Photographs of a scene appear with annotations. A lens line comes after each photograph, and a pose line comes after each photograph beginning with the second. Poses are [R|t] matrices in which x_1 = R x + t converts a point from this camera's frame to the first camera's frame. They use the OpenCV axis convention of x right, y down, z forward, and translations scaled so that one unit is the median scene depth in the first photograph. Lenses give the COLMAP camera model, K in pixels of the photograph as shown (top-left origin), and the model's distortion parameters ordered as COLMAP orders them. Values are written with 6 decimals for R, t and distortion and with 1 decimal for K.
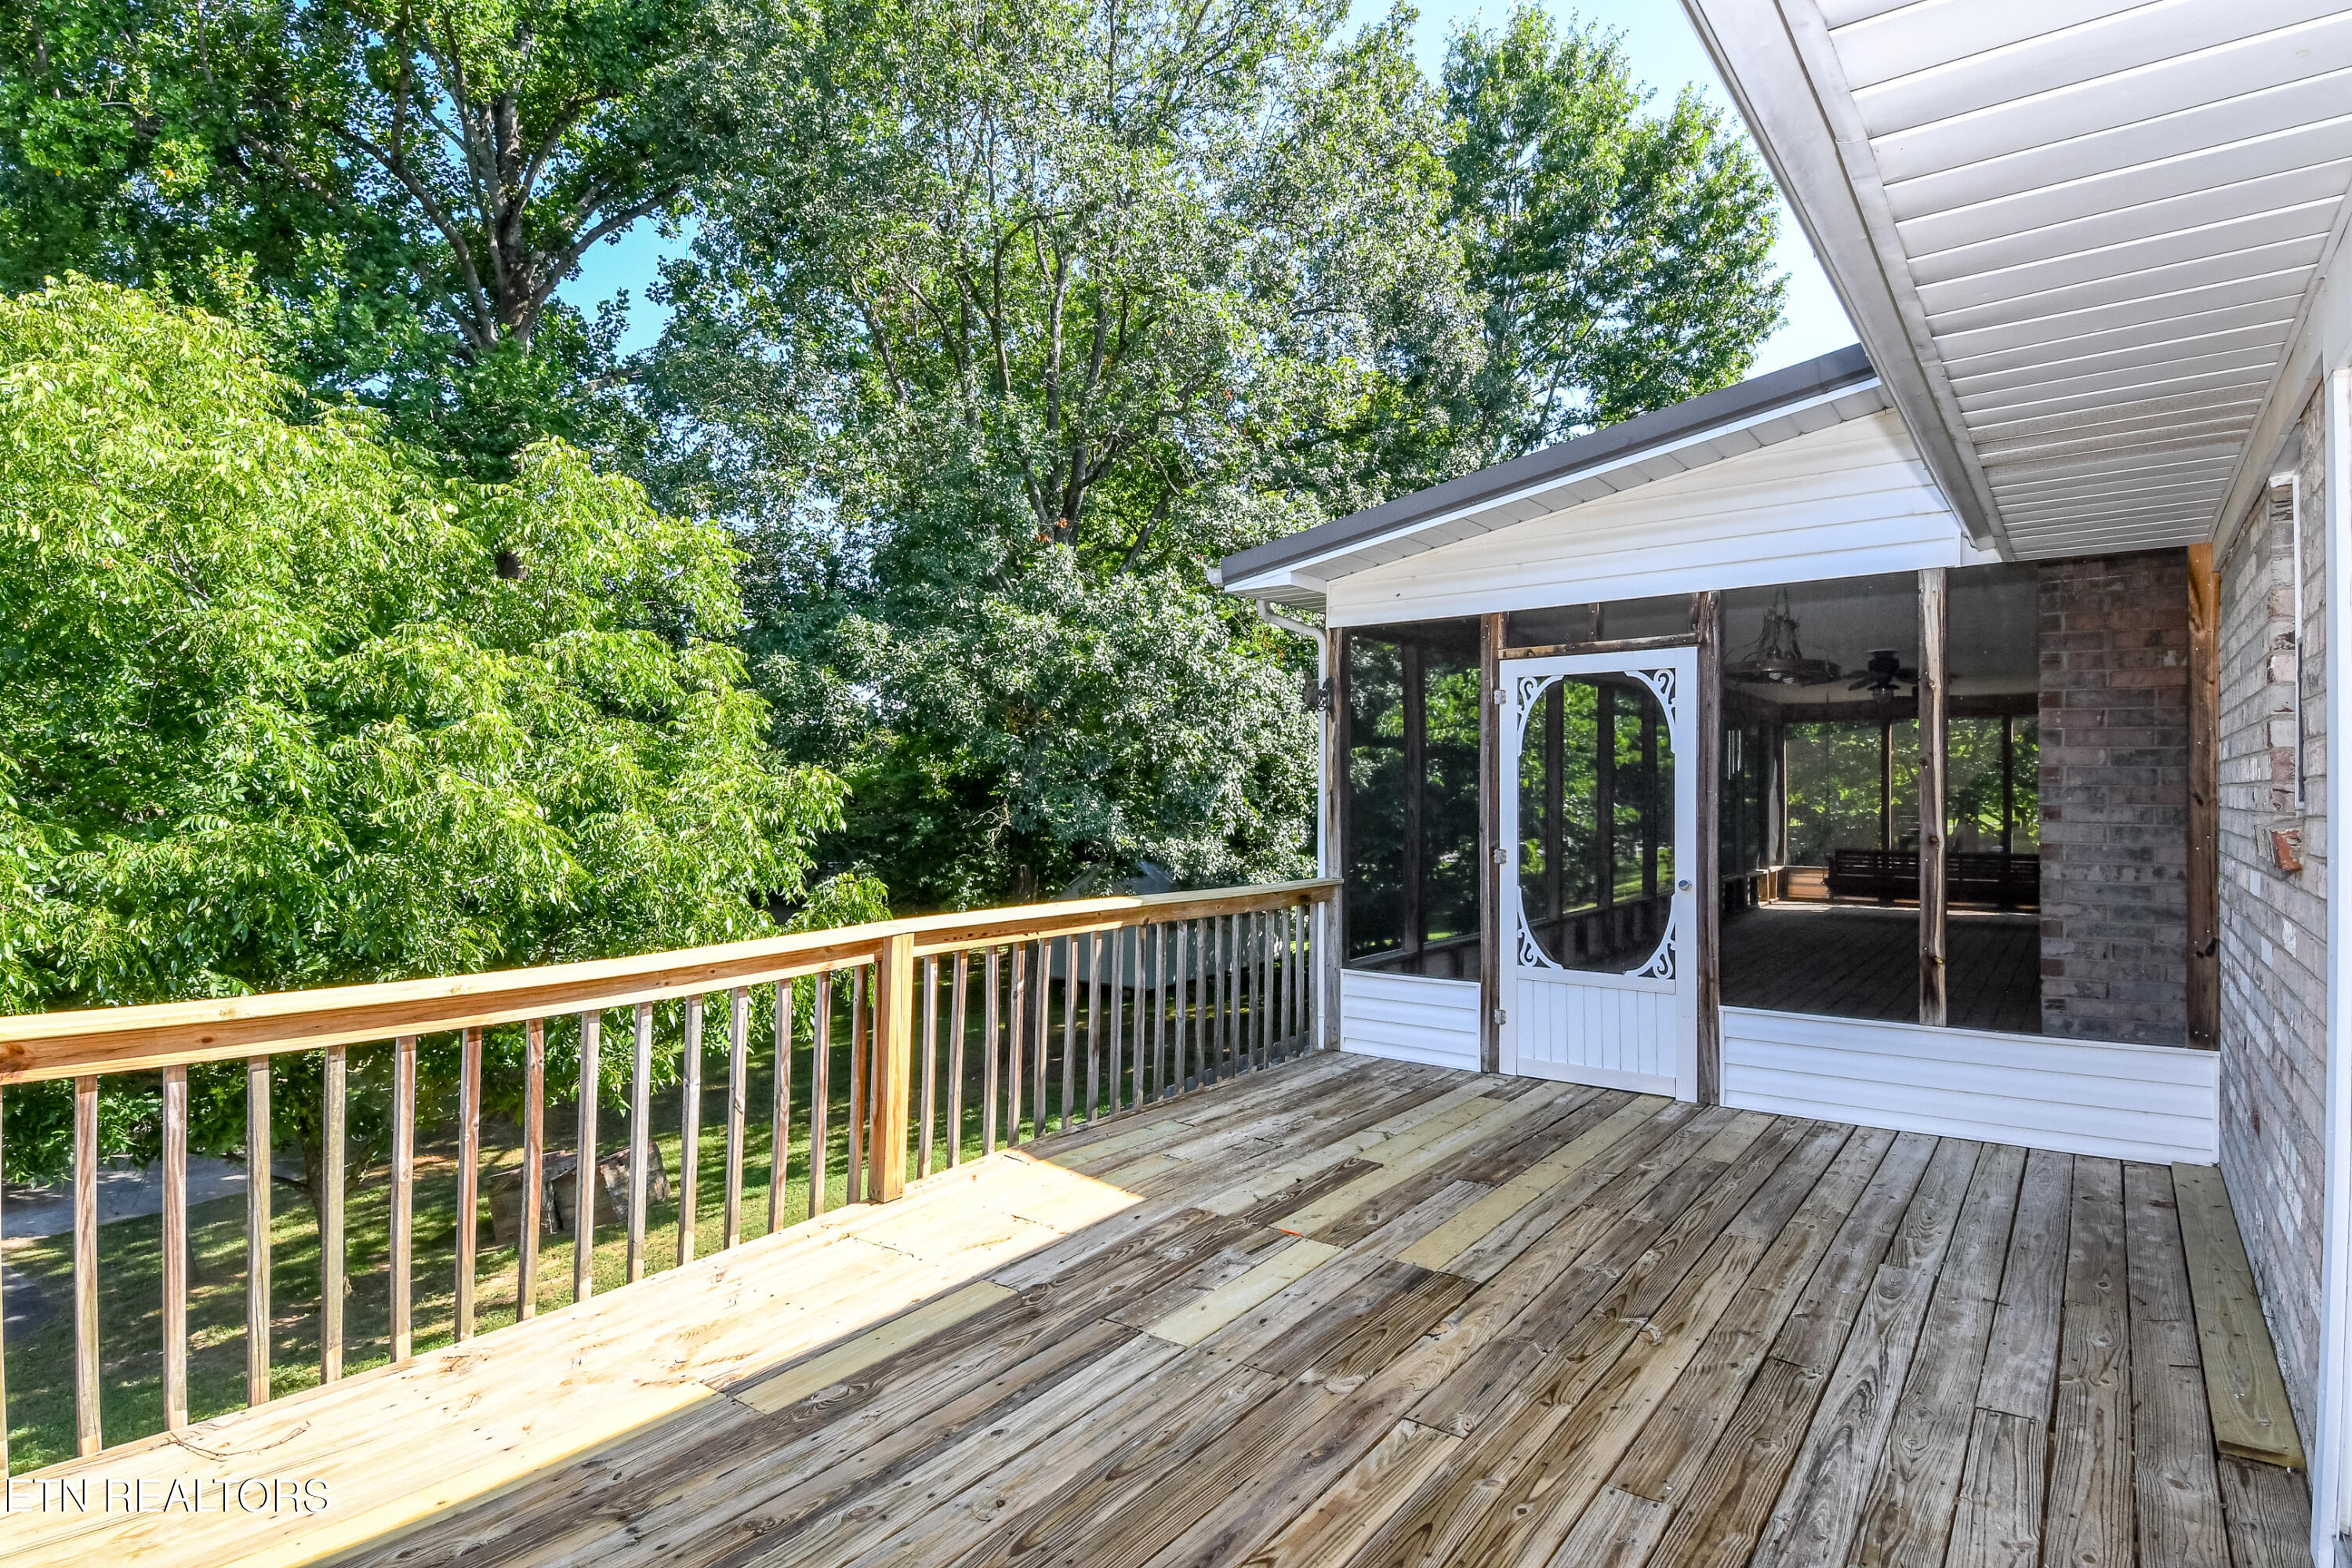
lens RADIAL K [[1230.5, 0, 1189.3], [0, 1230.5, 779.2], [0, 0, 1]] dist [0.068863, -0.051686]
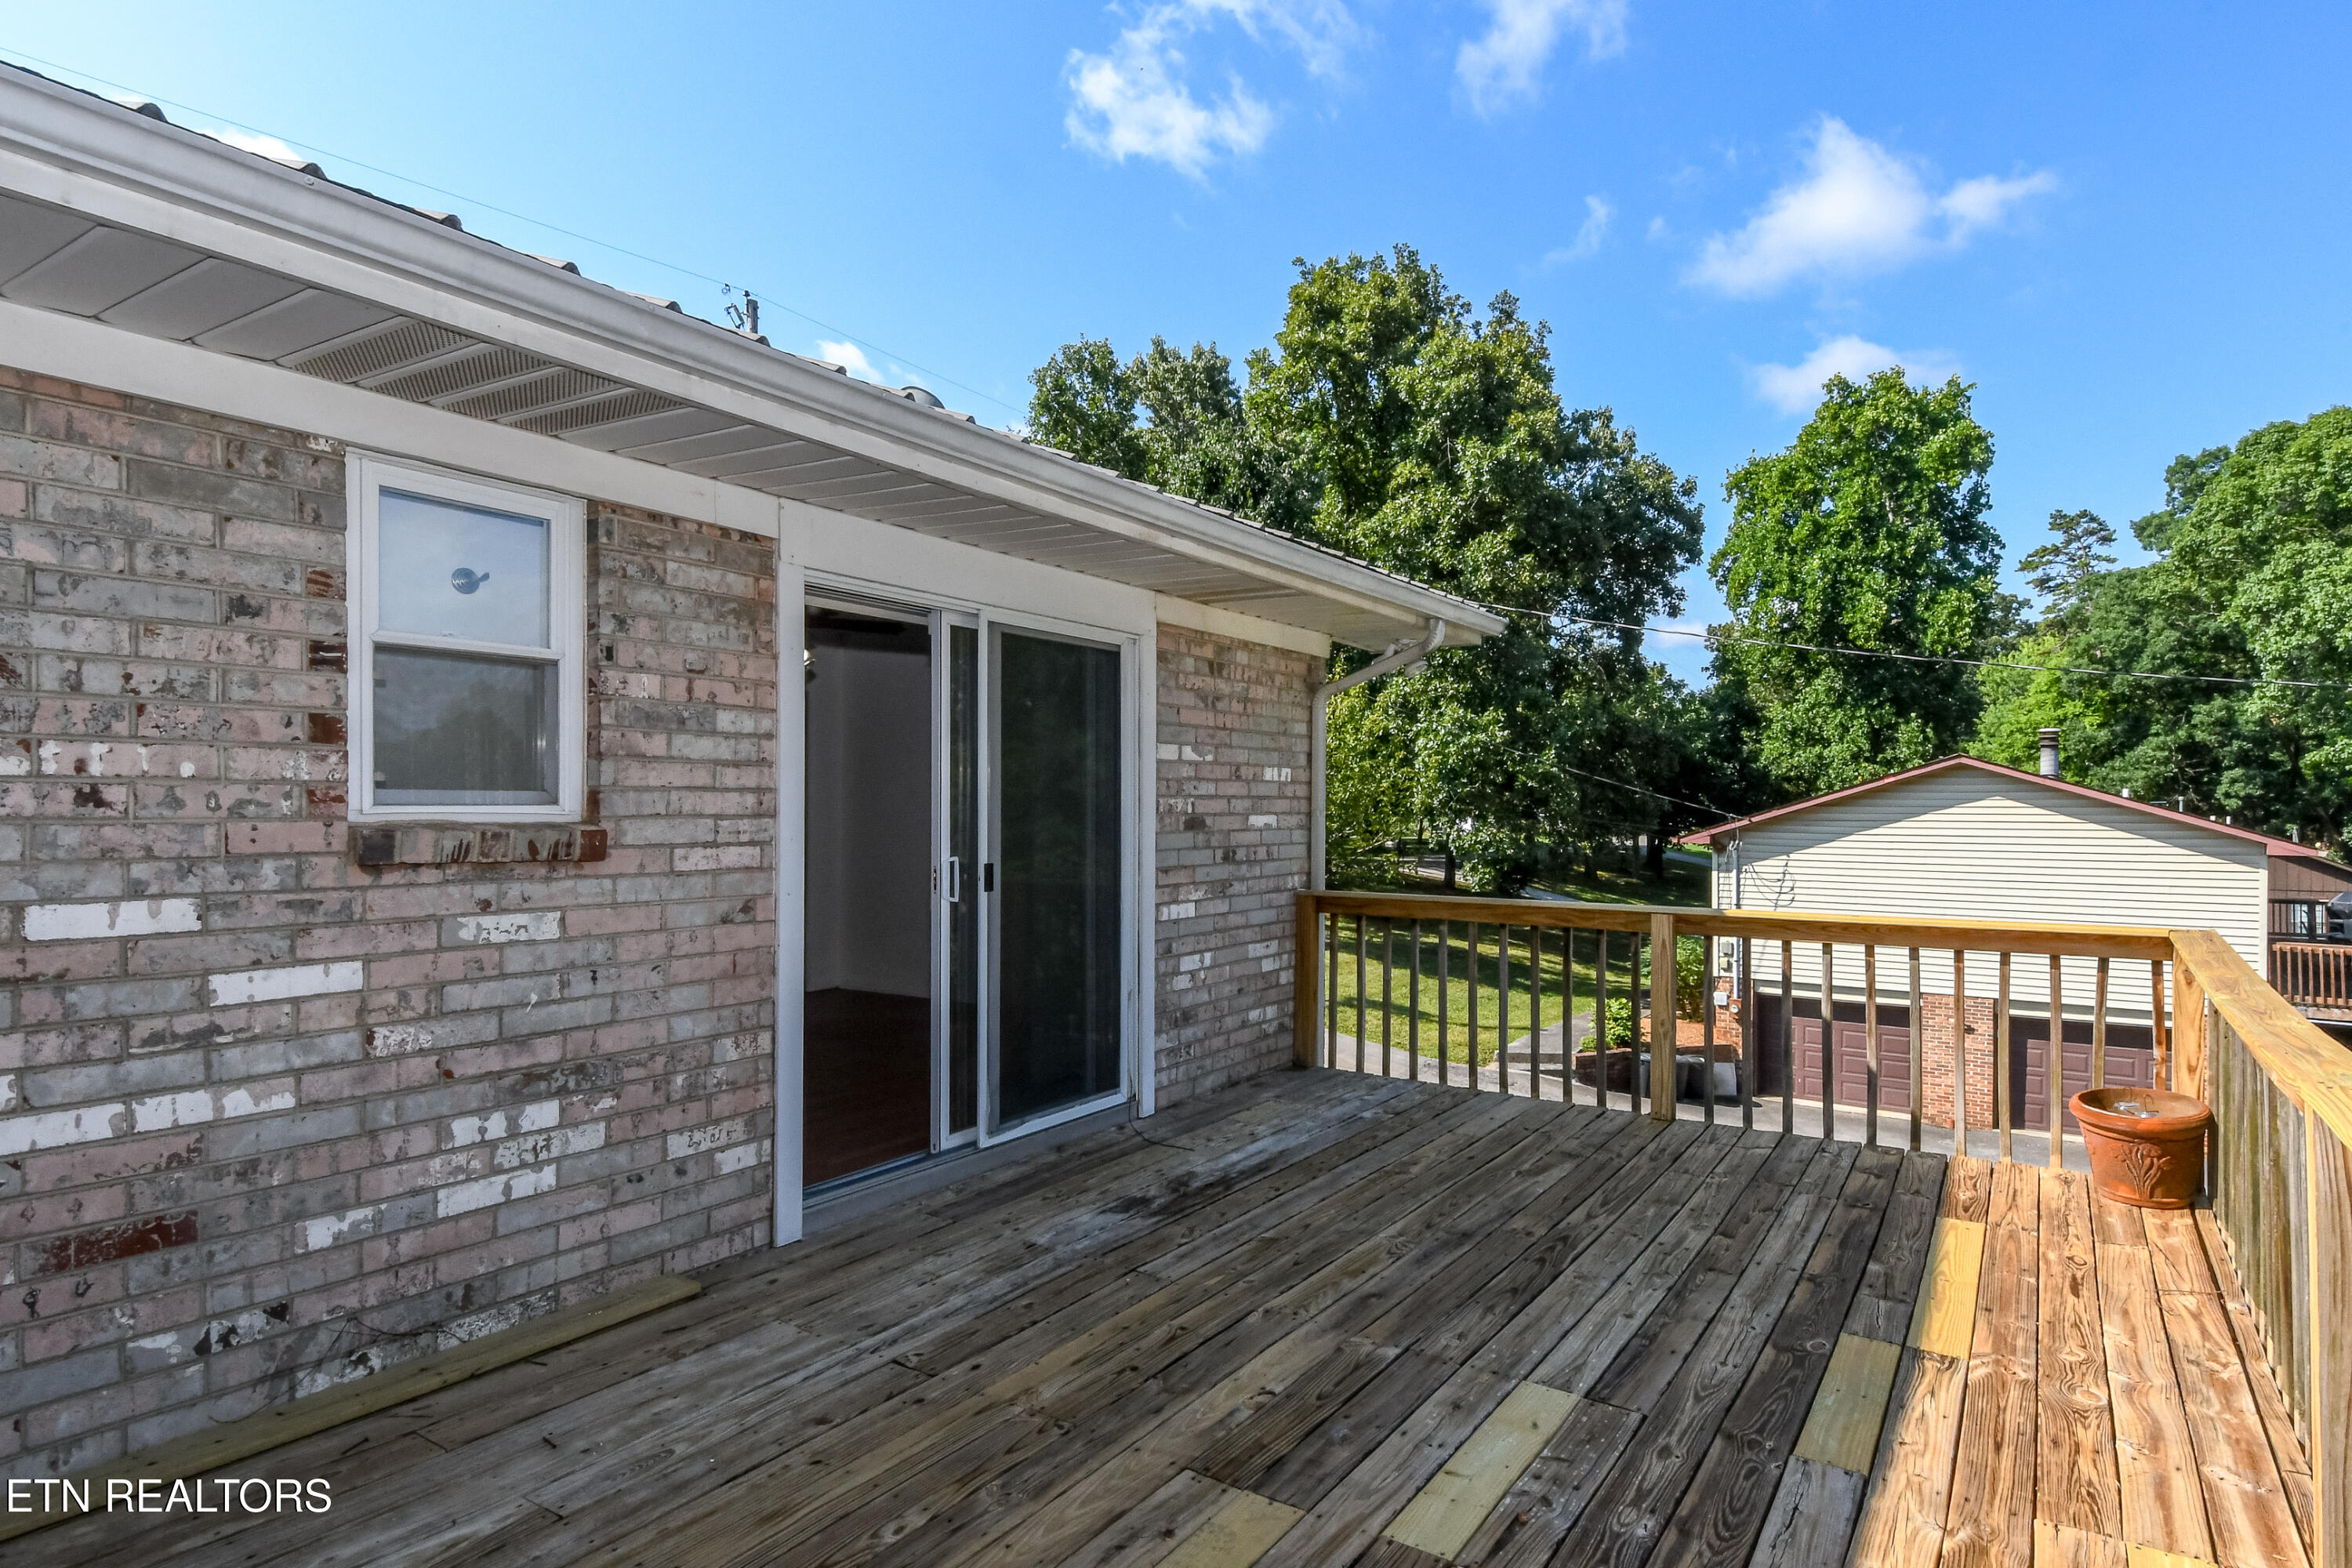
lens RADIAL K [[1230.5, 0, 1189.3], [0, 1230.5, 779.2], [0, 0, 1]] dist [0.068863, -0.051686]
pose [[-0.999202, -0.010685, -0.038485, 0.306941], [-0.009493, 0.999474, -0.031016, 0.024253], [0.038796, -0.030626, -0.998778, 2.022804]]
